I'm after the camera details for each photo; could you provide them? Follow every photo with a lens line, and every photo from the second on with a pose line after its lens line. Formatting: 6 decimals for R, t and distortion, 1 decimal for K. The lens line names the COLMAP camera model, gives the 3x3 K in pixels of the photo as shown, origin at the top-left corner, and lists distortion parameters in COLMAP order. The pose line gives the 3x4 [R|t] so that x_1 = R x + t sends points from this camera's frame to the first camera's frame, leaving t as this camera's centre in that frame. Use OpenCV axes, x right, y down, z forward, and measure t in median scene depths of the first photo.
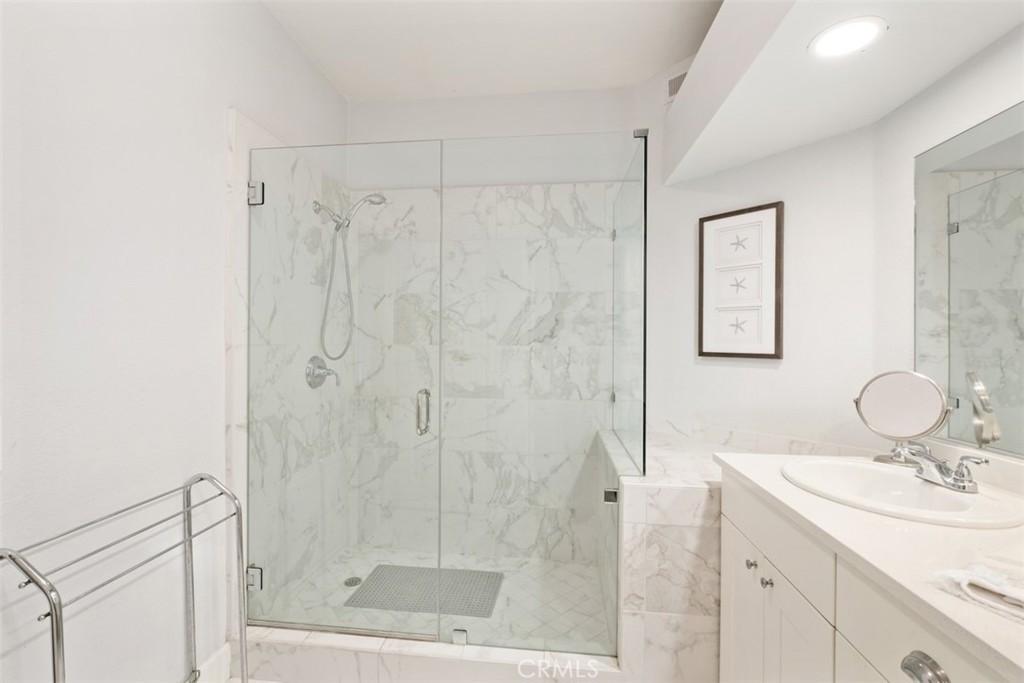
lens RADIAL K [[448.0, 0, 507.6], [0, 448.0, 346.6], [0, 0, 1]] dist [-0.000663, -0.000594]
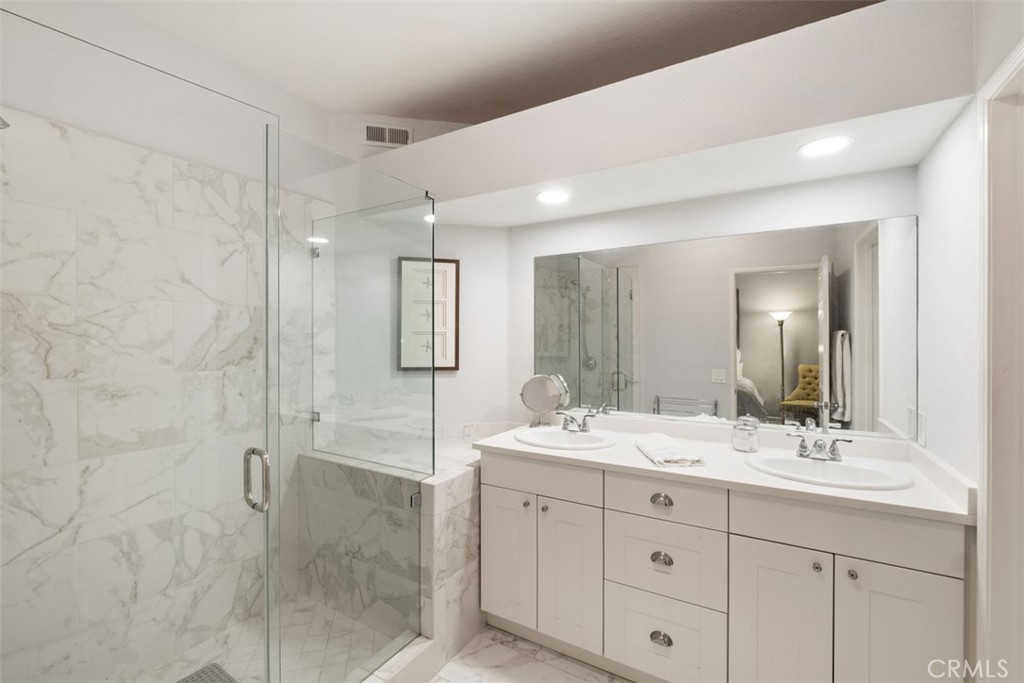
lens RADIAL K [[448.0, 0, 507.6], [0, 448.0, 346.6], [0, 0, 1]] dist [-0.000663, -0.000594]
pose [[0.425380, -0.020745, 0.904777, -0.465272], [0.010285, 0.999784, 0.018087, -0.054297], [-0.904957, 0.001612, 0.425501, 0.190415]]
